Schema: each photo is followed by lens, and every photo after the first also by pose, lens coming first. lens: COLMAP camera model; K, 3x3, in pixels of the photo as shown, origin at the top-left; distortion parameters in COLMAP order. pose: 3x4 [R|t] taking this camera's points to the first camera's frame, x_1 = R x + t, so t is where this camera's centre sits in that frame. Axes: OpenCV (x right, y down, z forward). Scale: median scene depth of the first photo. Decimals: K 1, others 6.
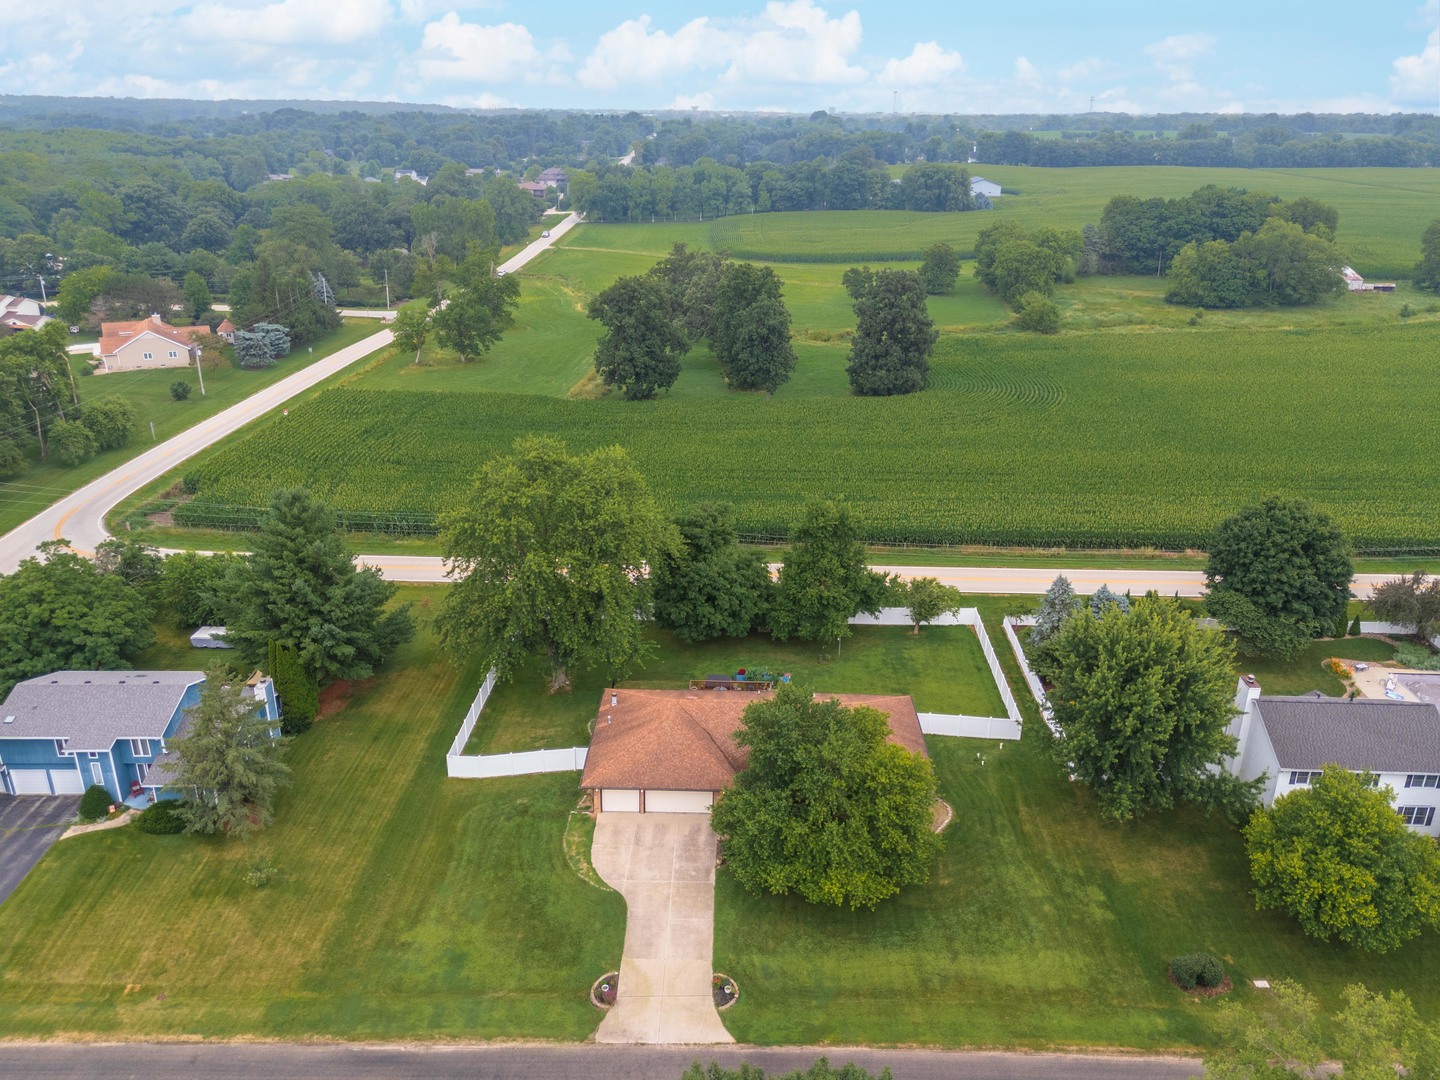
lens RADIAL K [[1071.8, 0, 722.7], [0, 1071.8, 531.1], [0, 0, 1]] dist [0.056829, -0.043095]
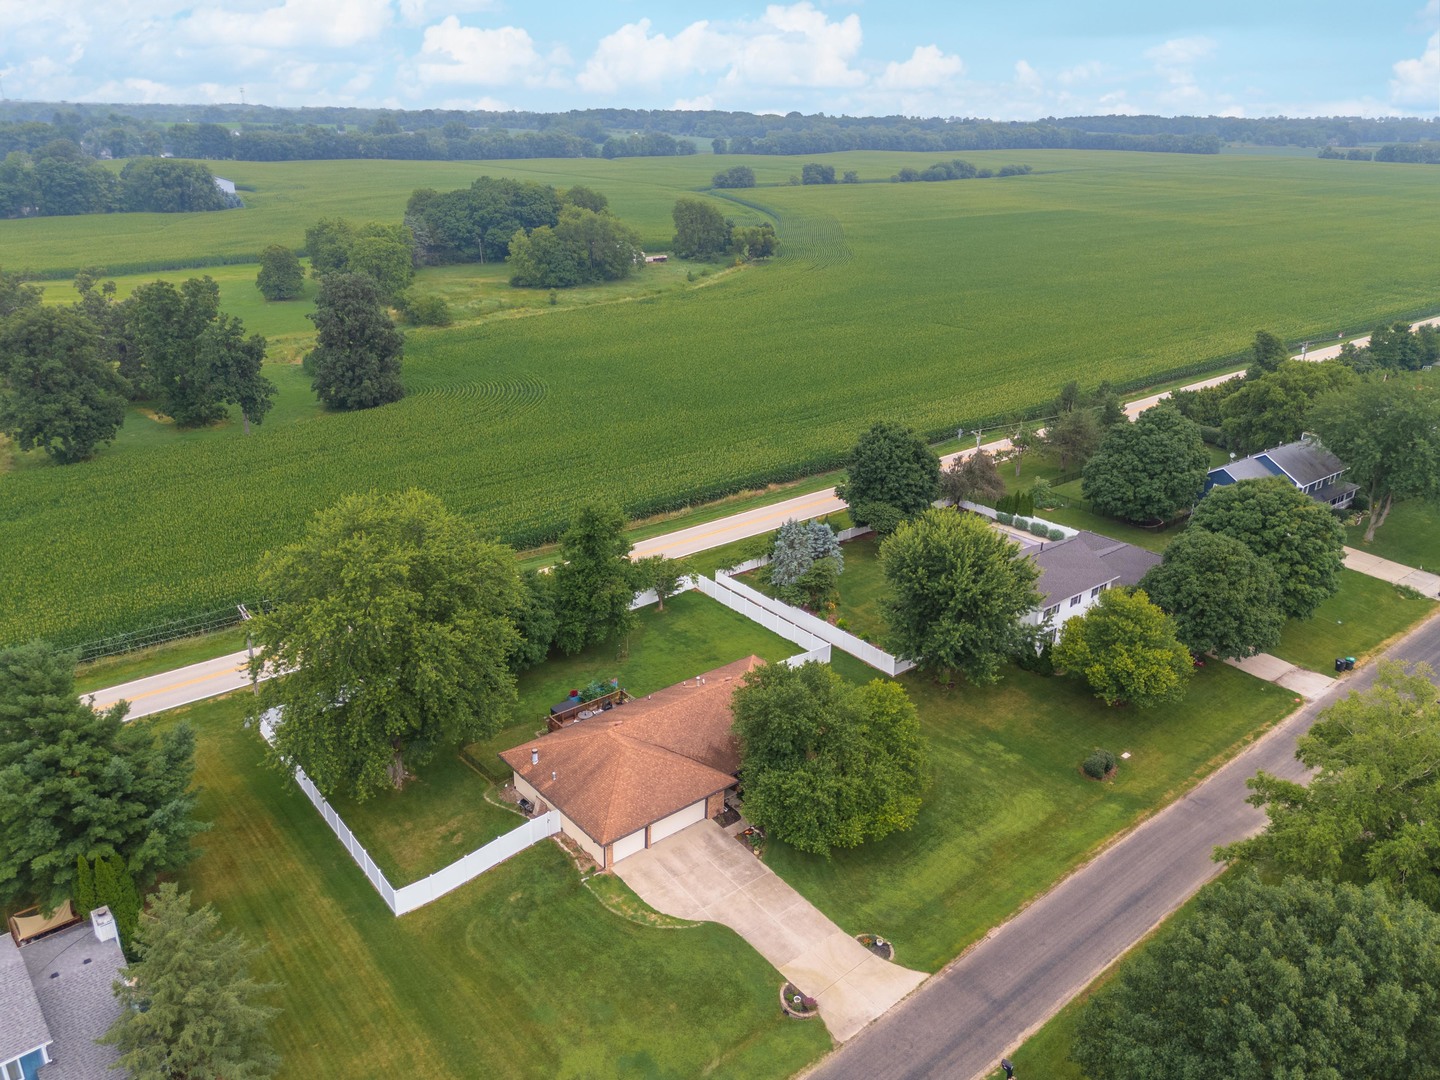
lens RADIAL K [[1071.8, 0, 722.7], [0, 1071.8, 531.1], [0, 0, 1]] dist [0.056829, -0.043095]
pose [[0.752732, -0.236021, 0.614564, -0.544851], [0.232489, 0.968677, 0.087259, -0.077022], [-0.615909, 0.077197, 0.784026, 0.191083]]
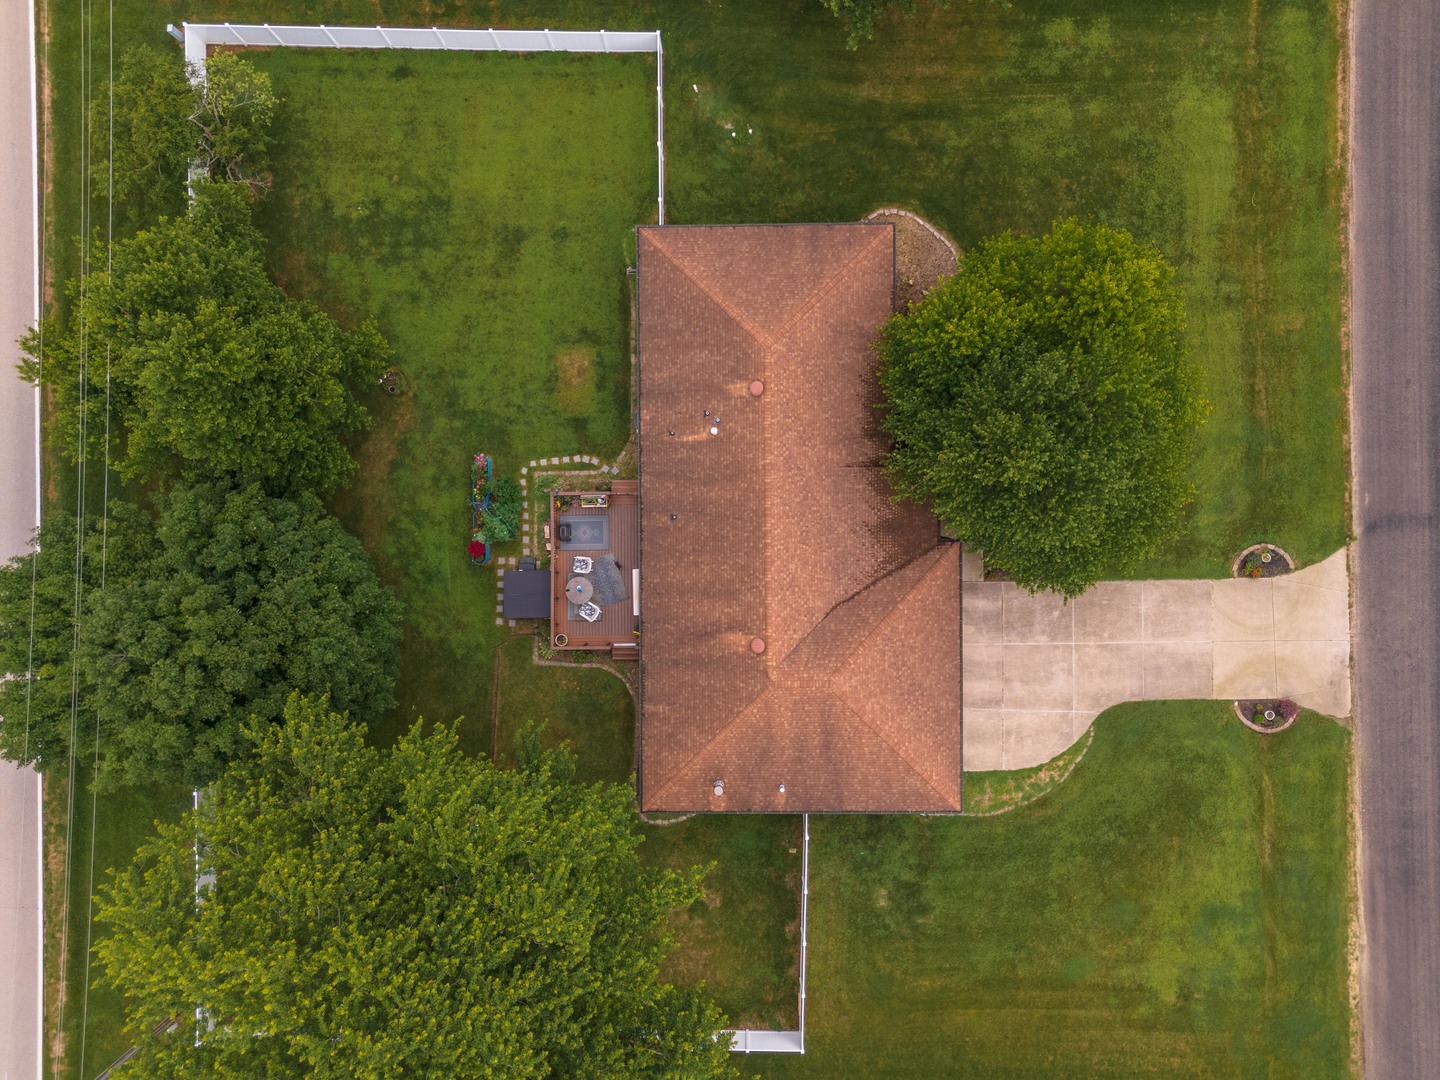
lens RADIAL K [[1071.8, 0, 722.7], [0, 1071.8, 531.1], [0, 0, 1]] dist [0.056829, -0.043095]
pose [[-0.027457, -0.999474, -0.017238, 0.039605], [0.379239, -0.026370, 0.924923, -0.365703], [-0.924891, 0.018858, 0.379764, 0.870729]]
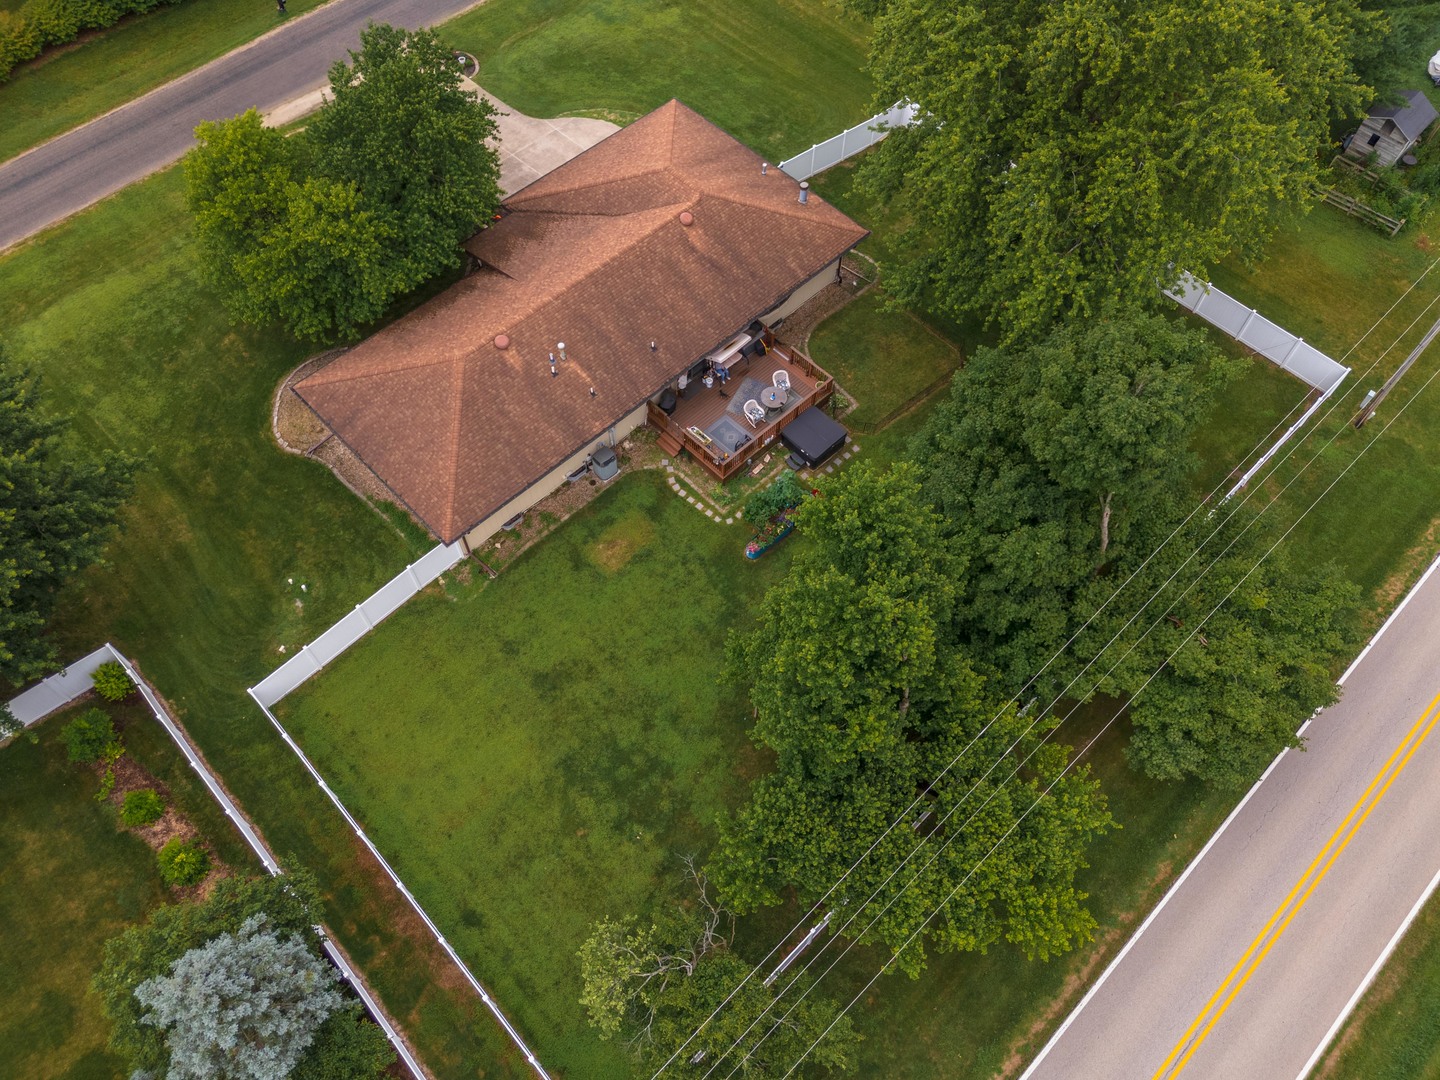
lens RADIAL K [[1066.7, 0, 722.1], [0, 1066.7, 541.9], [0, 0, 1]] dist [0.070128, -0.054743]
pose [[-0.699988, 0.601885, -0.384384, 0.311060], [-0.276031, 0.268385, 0.922917, -0.371954], [0.658653, 0.752133, -0.021727, 1.242496]]
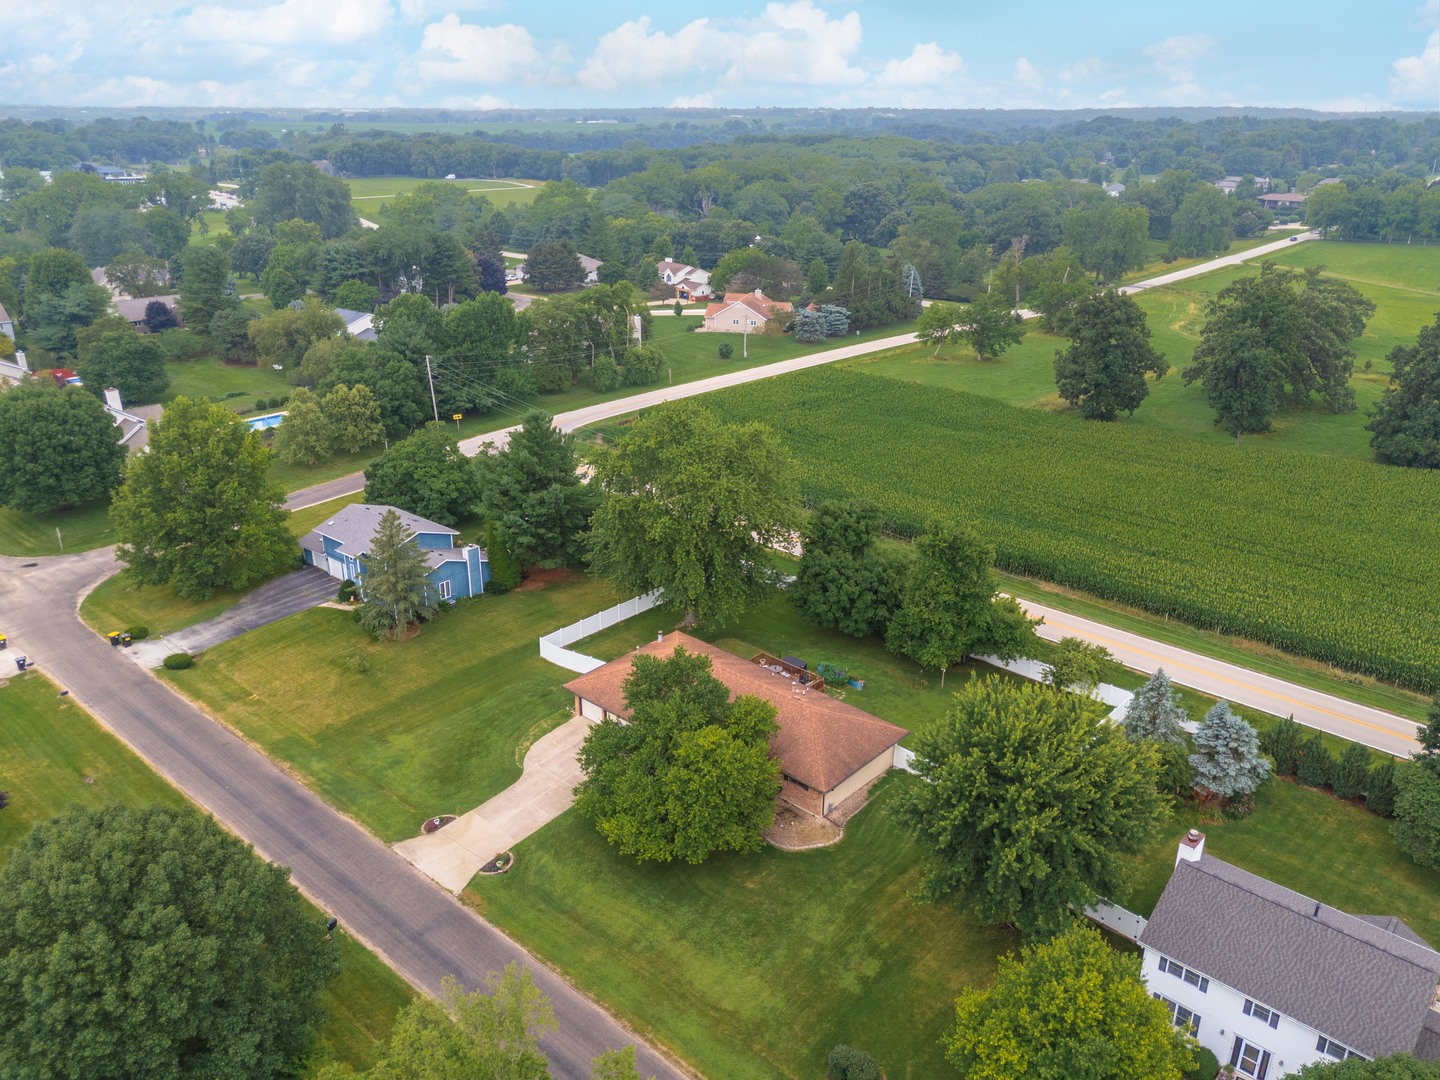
lens RADIAL K [[1068.1, 0, 722.3], [0, 1068.1, 545.3], [0, 0, 1]] dist [0.058548, -0.050306]
pose [[0.757439, 0.239660, -0.607330, 0.661625], [-0.235645, 0.967844, 0.088035, -0.055174], [0.608899, 0.076433, 0.789557, 0.166778]]
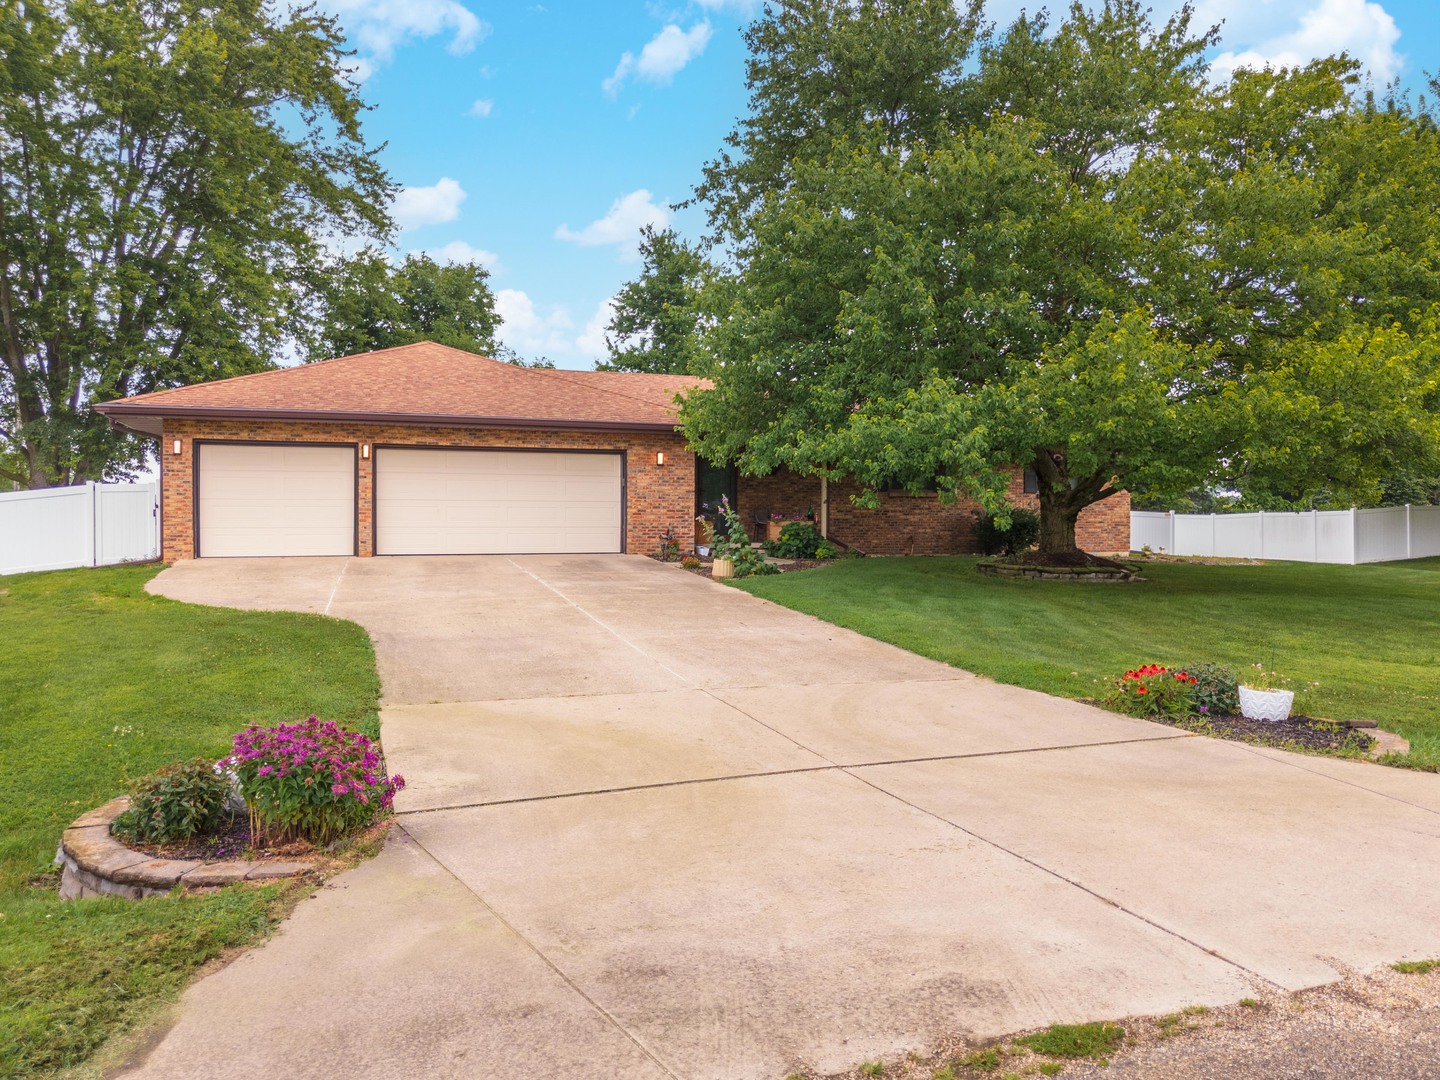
lens RADIAL K [[1071.8, 0, 722.7], [0, 1071.8, 531.1], [0, 0, 1]] dist [0.056829, -0.043095]
pose [[0.938832, -0.013775, 0.344099, -0.083640], [0.137900, 0.930630, -0.338986, 0.360061], [-0.315559, 0.365702, 0.875605, 0.733821]]
